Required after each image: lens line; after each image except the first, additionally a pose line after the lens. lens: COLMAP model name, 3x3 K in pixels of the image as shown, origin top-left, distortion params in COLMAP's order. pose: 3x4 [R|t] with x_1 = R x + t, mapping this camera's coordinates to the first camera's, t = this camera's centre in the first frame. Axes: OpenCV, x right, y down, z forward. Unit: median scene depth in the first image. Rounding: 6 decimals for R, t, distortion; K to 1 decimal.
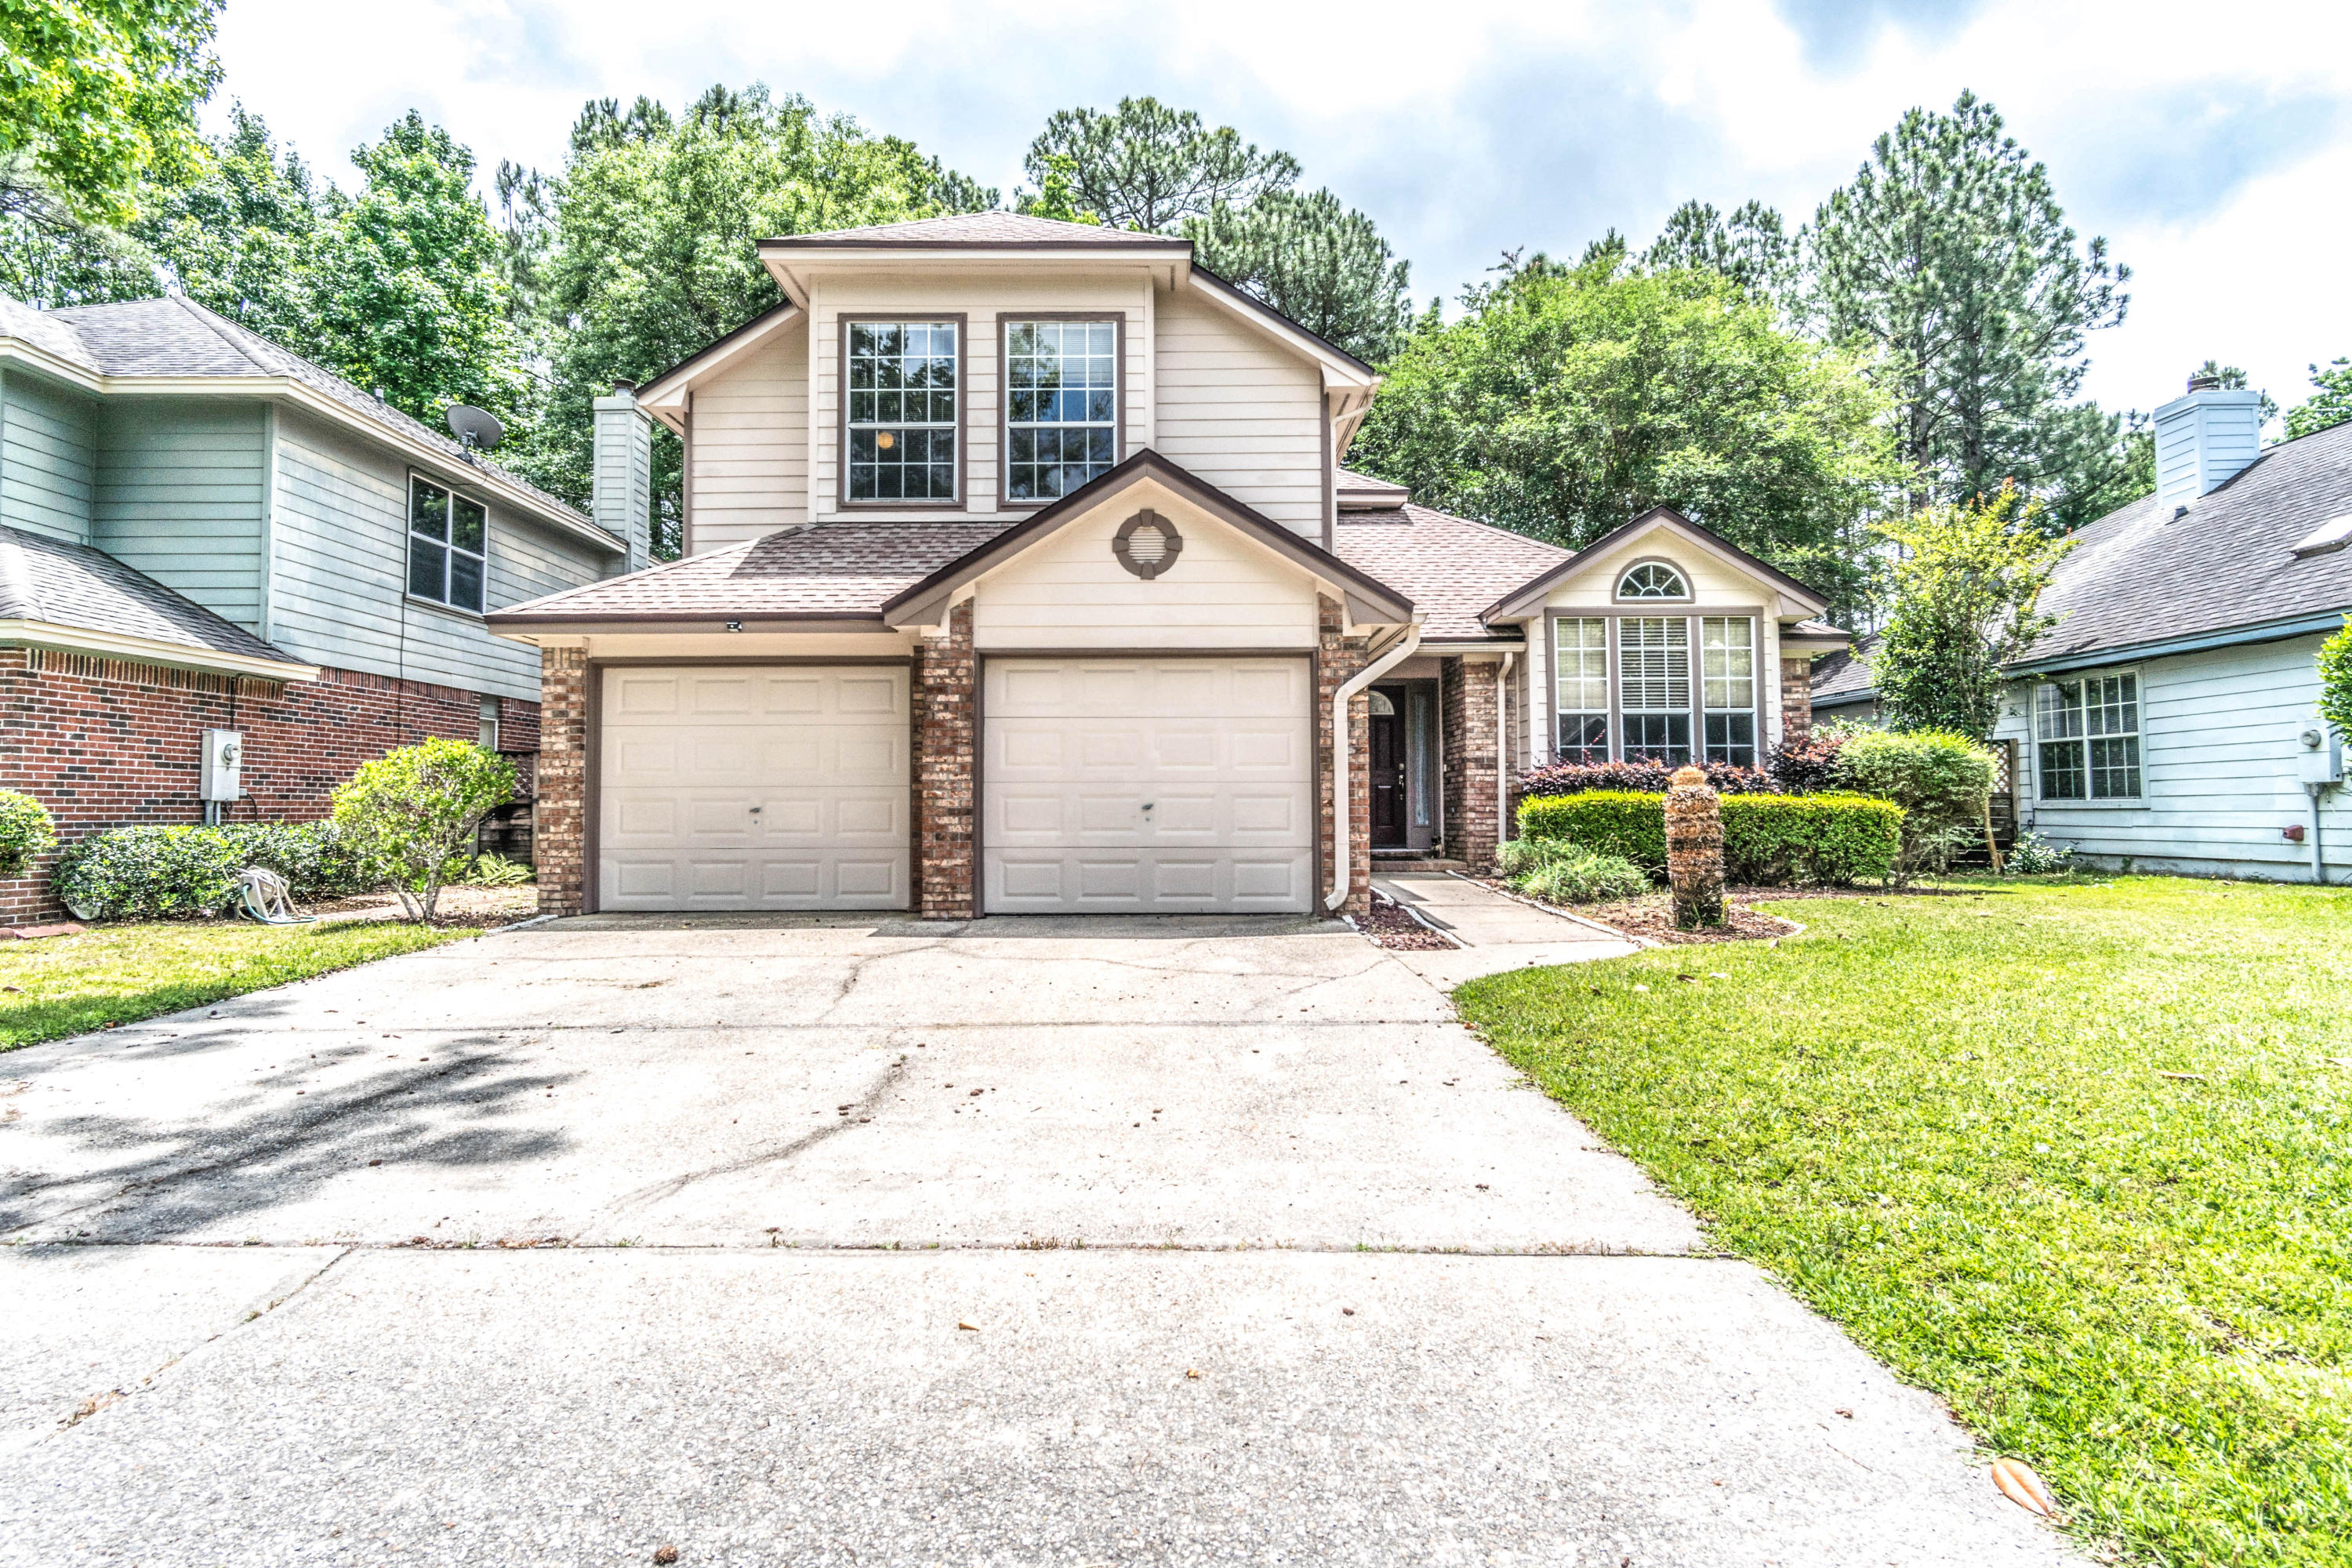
lens RADIAL K [[1252.2, 0, 1169.4], [0, 1252.2, 749.5], [0, 0, 1]] dist [0.002893, 0.002195]
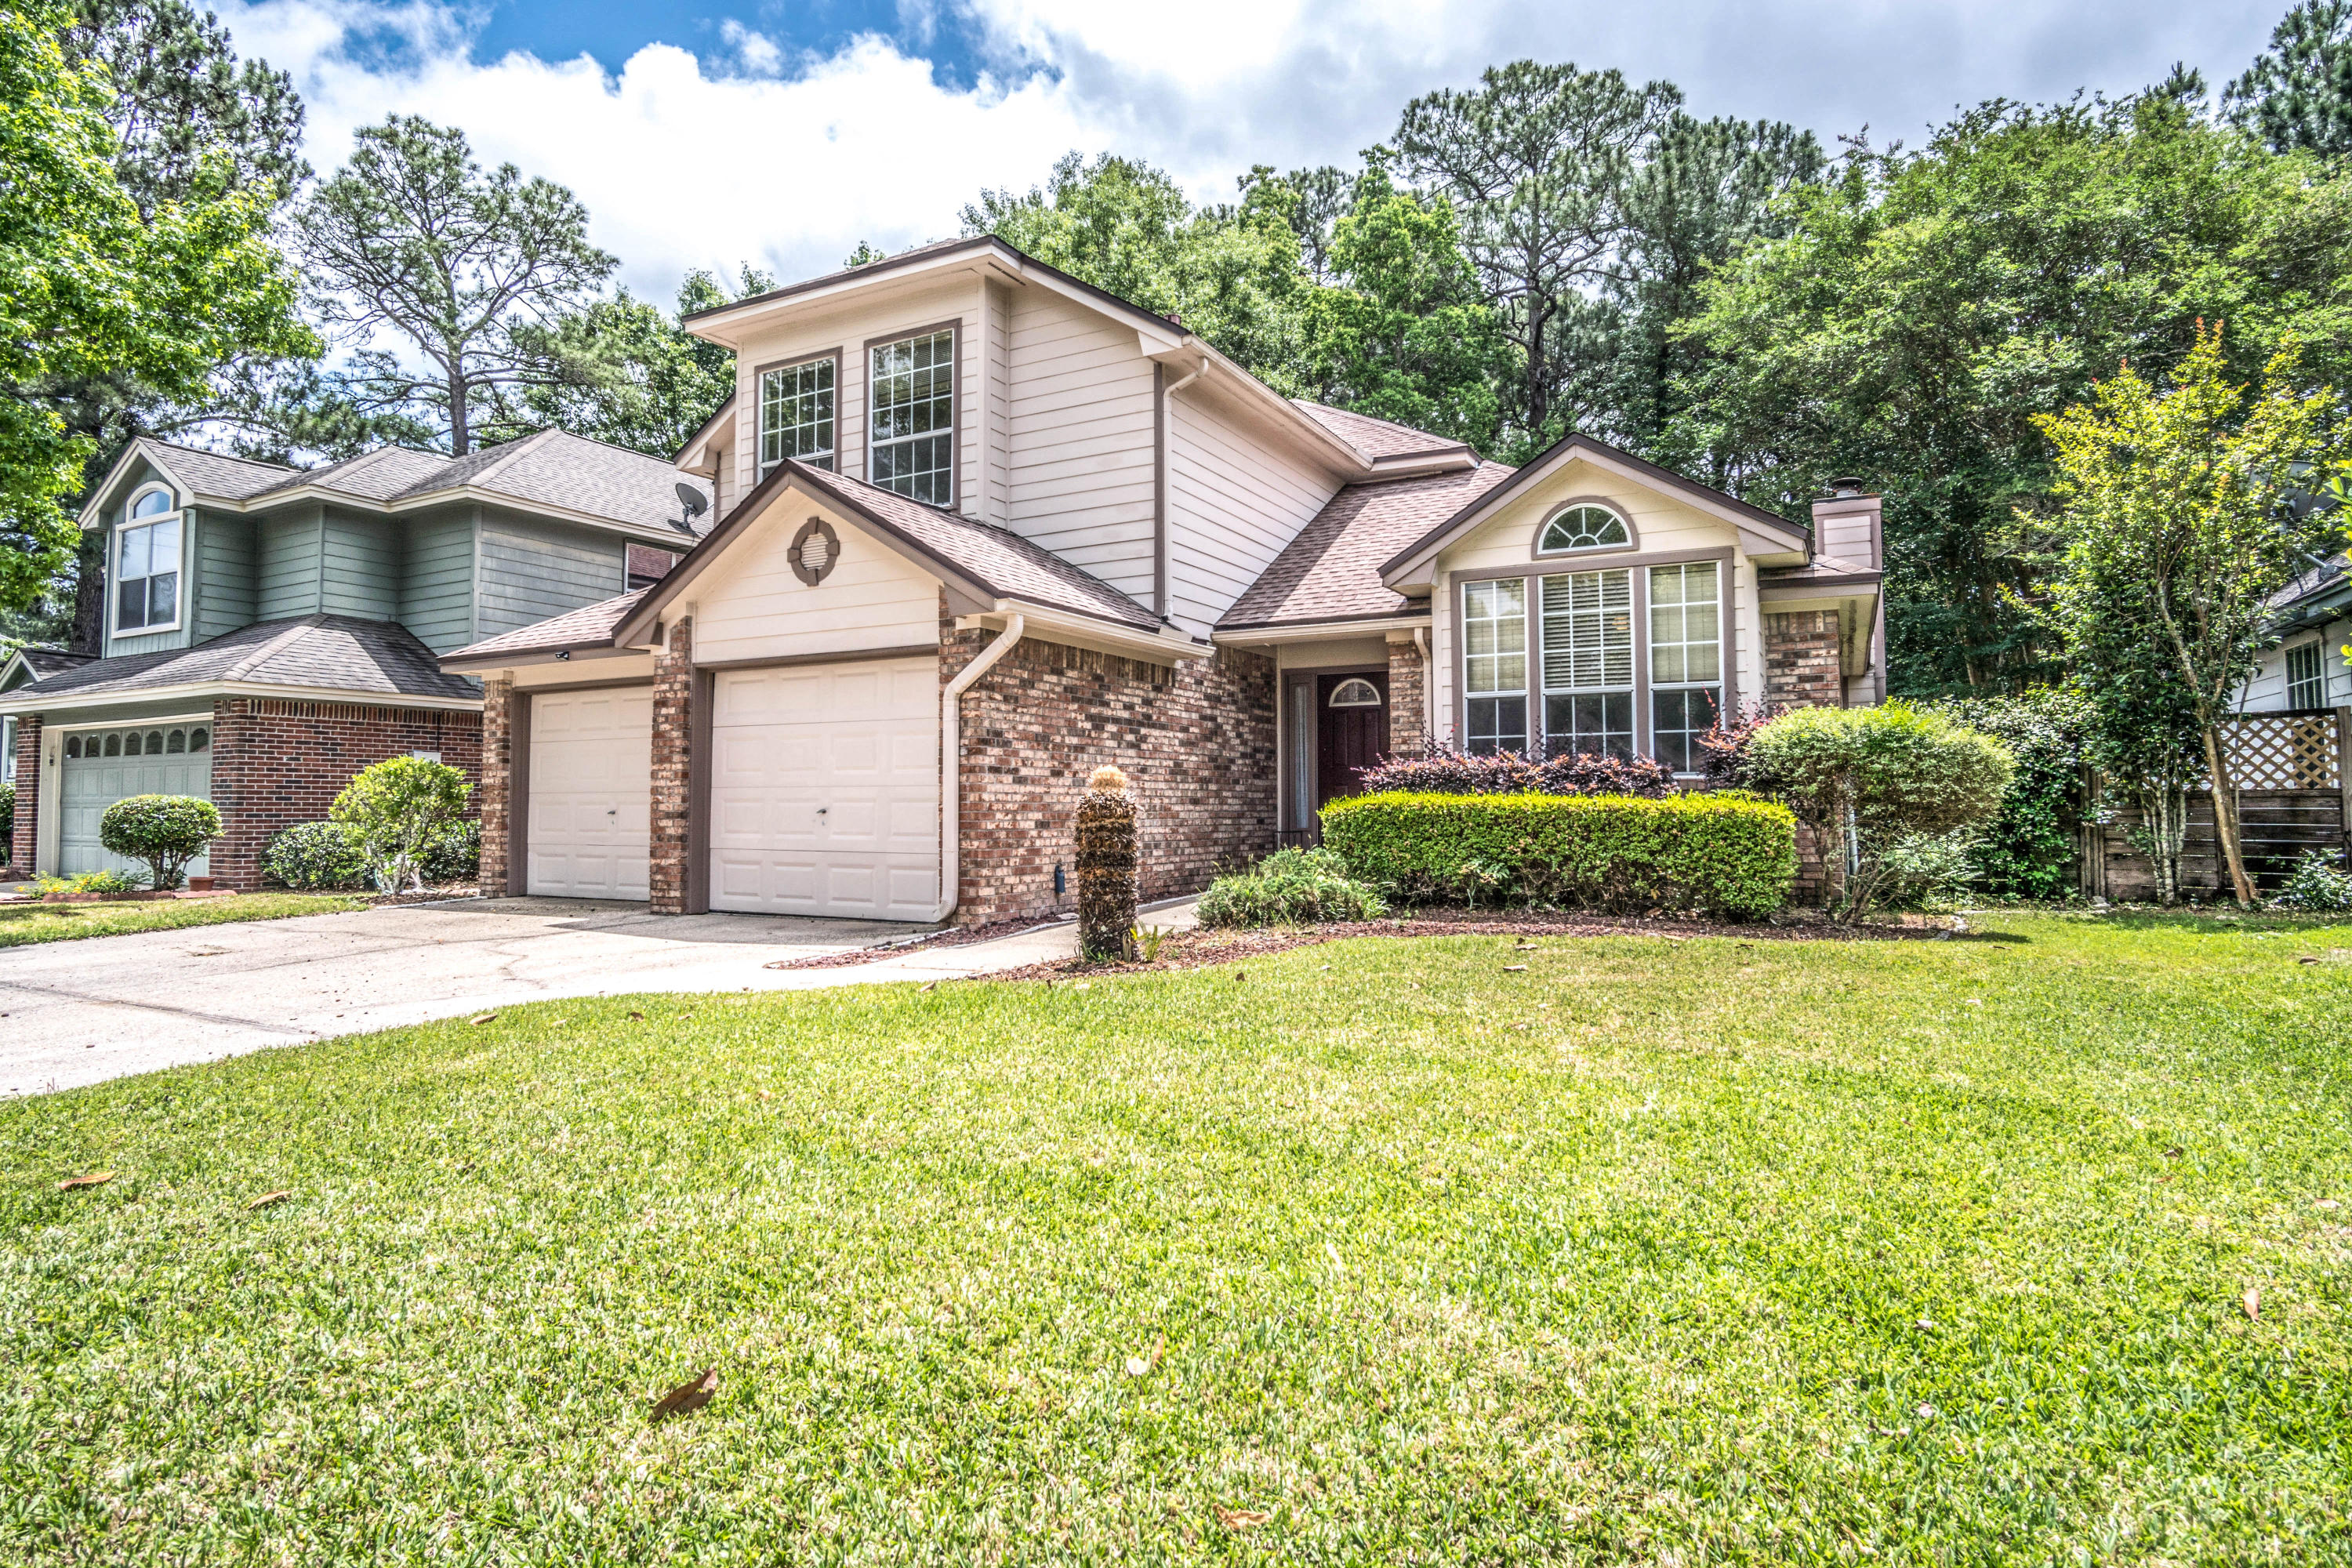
lens RADIAL K [[1220.3, 0, 1183.3], [0, 1220.3, 751.0], [0, 0, 1]] dist [-0.021883, 0.001101]
pose [[0.887918, -0.020430, -0.459548, 0.552035], [0.021501, 0.999765, -0.002905, 0.005161], [0.459499, -0.007302, 0.888148, 0.208252]]
